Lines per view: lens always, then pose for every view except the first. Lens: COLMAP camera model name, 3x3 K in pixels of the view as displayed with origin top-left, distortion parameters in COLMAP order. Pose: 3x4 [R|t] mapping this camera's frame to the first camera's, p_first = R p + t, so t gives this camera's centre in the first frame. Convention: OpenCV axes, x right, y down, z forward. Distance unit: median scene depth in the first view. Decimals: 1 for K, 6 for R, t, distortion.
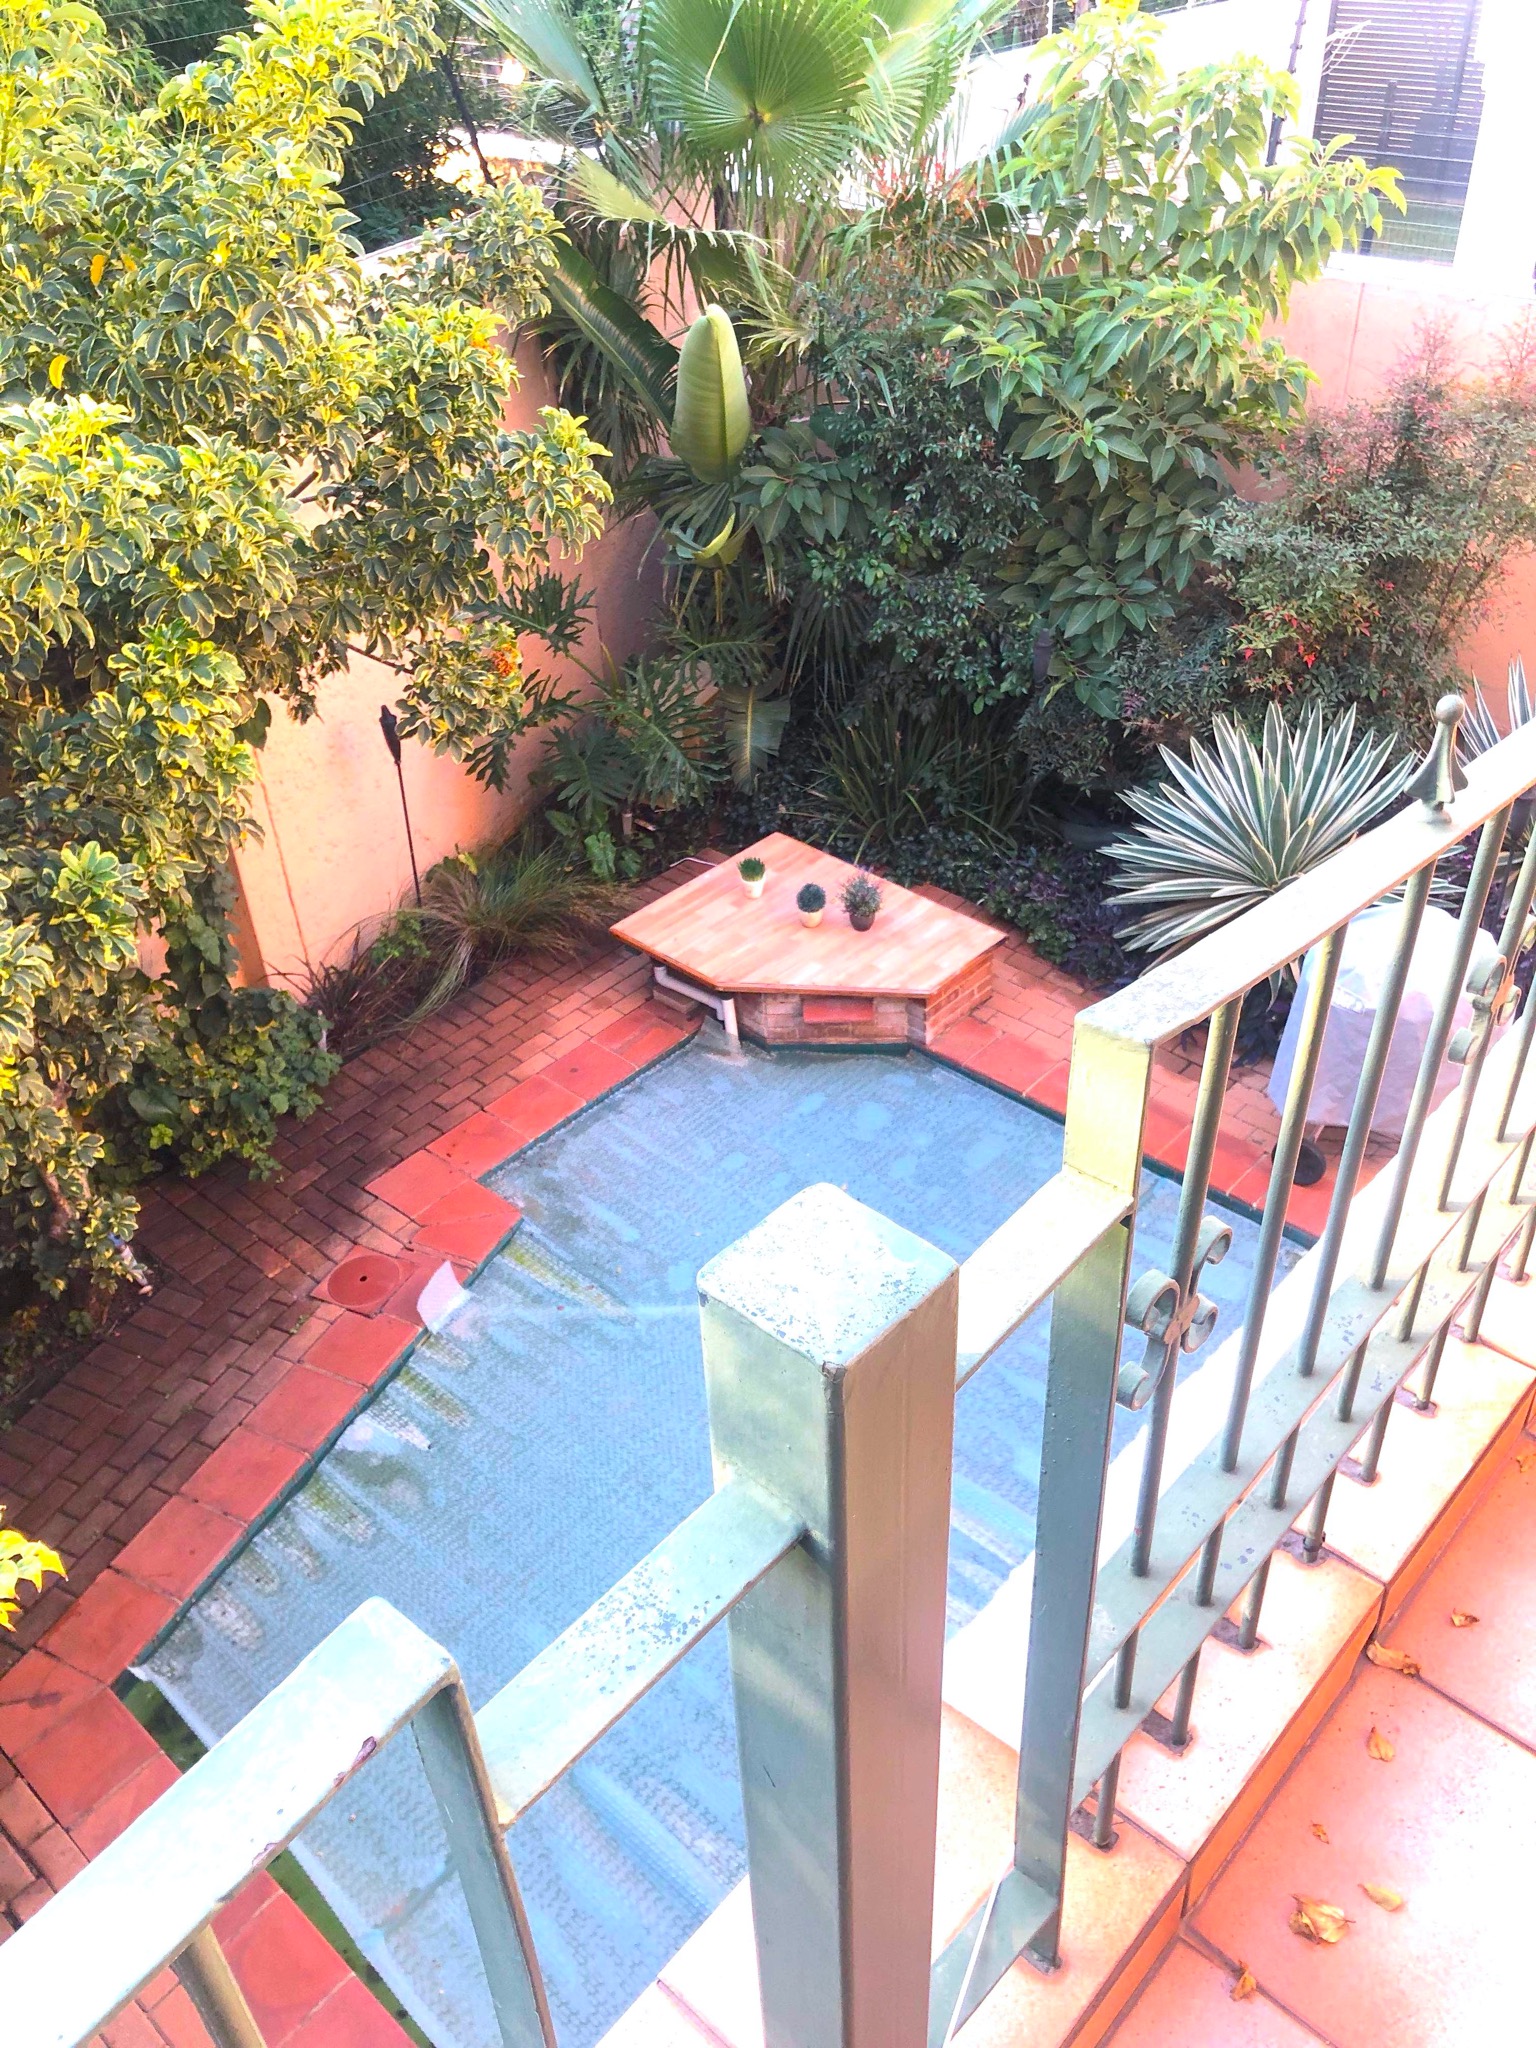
lens RADIAL K [[1685.1, 0, 768.0], [0, 1685.1, 1024.0], [0, 0, 1]] dist [0.066883, -0.068284]
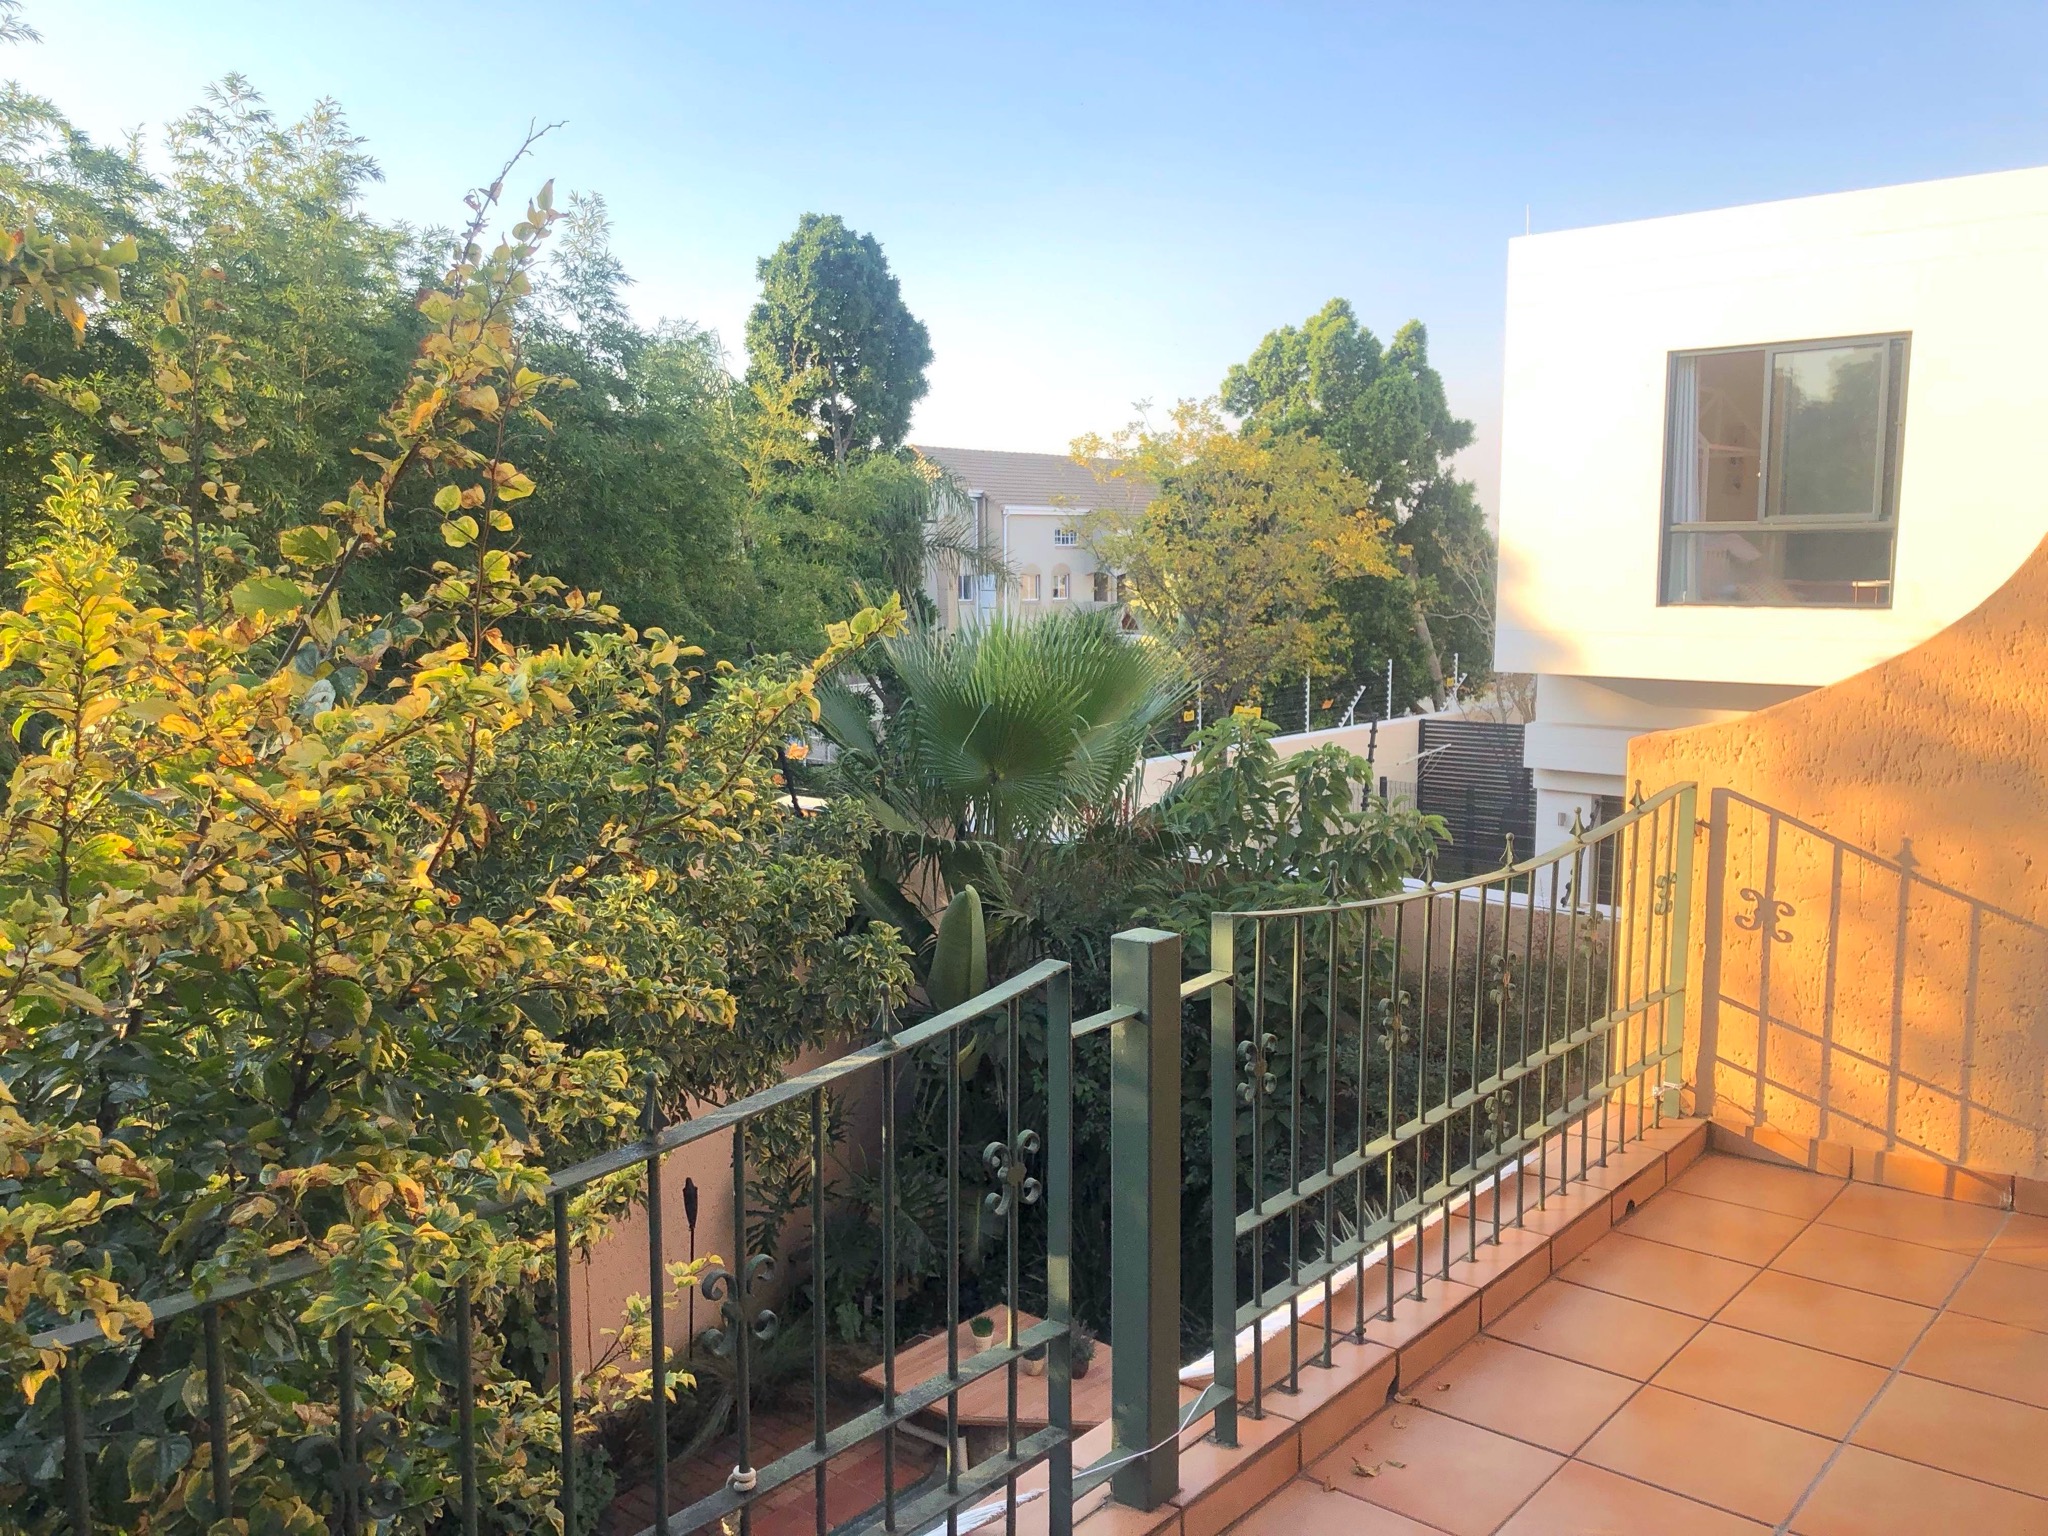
lens RADIAL K [[1685.1, 0, 1024.0], [0, 1685.1, 768.0], [0, 0, 1]] dist [0.066883, -0.068284]
pose [[0.998986, 0.025609, 0.037028, -0.035965], [-0.004126, 0.871074, -0.491135, 0.155878], [-0.044831, 0.490484, 0.870296, -0.229171]]
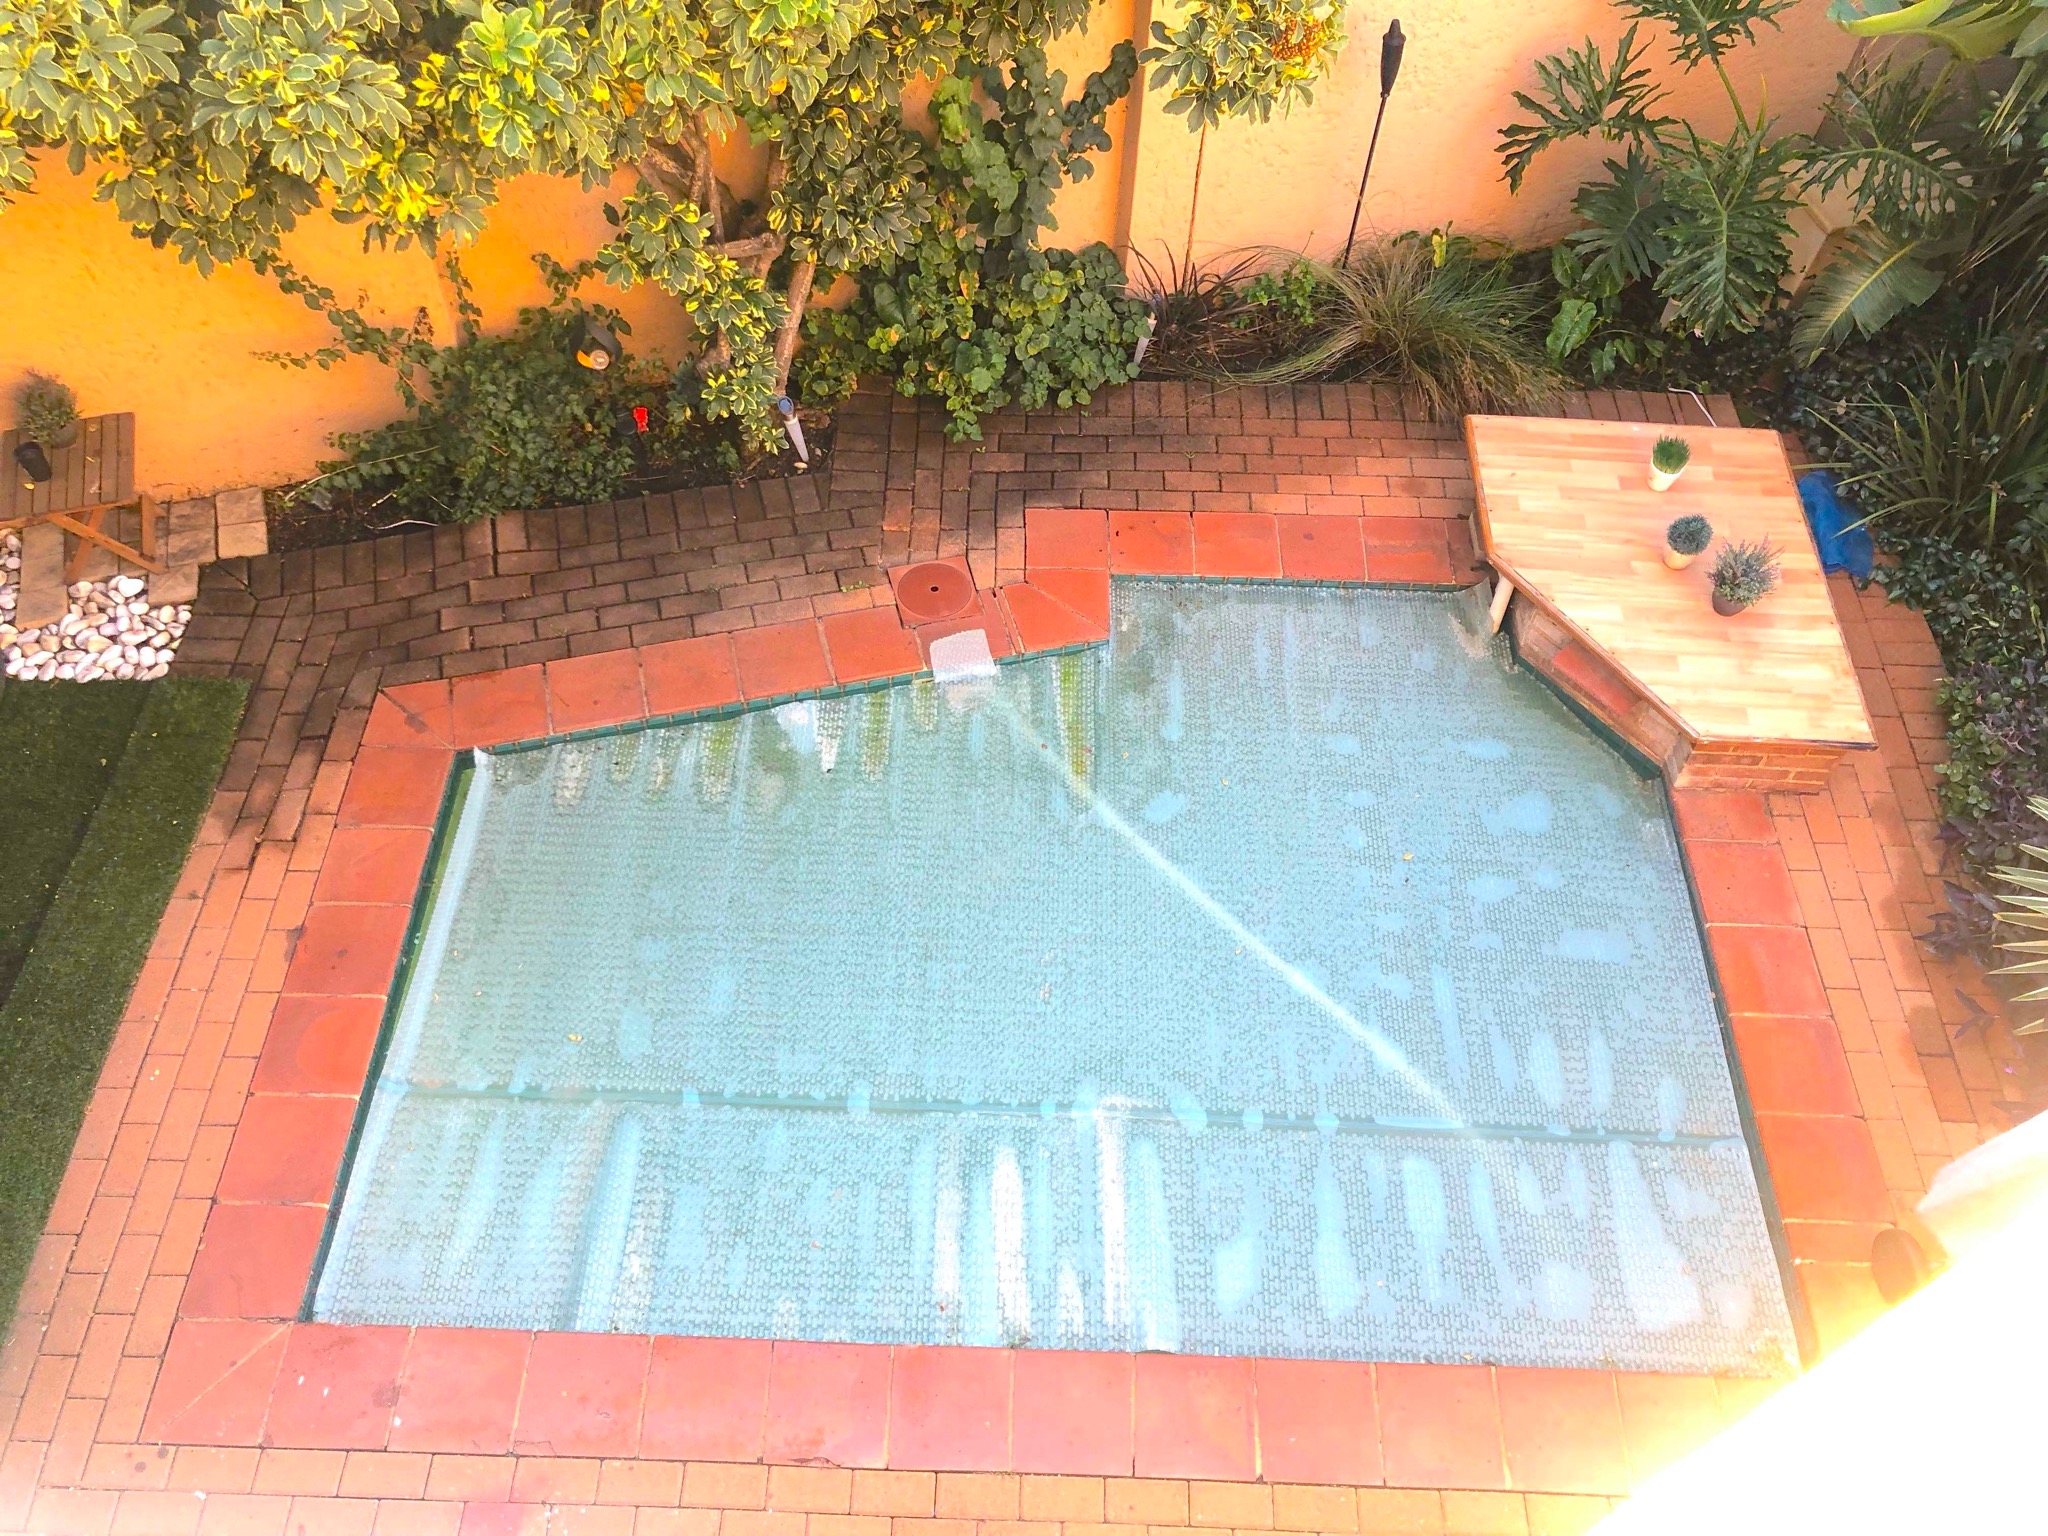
lens RADIAL K [[1685.1, 0, 1024.0], [0, 1685.1, 768.0], [0, 0, 1]] dist [0.066883, -0.068284]
pose [[0.645026, 0.646855, -0.406841, 0.210600], [-0.493015, 0.759045, 0.425190, -0.173263], [0.583847, -0.073680, 0.808513, 0.230437]]
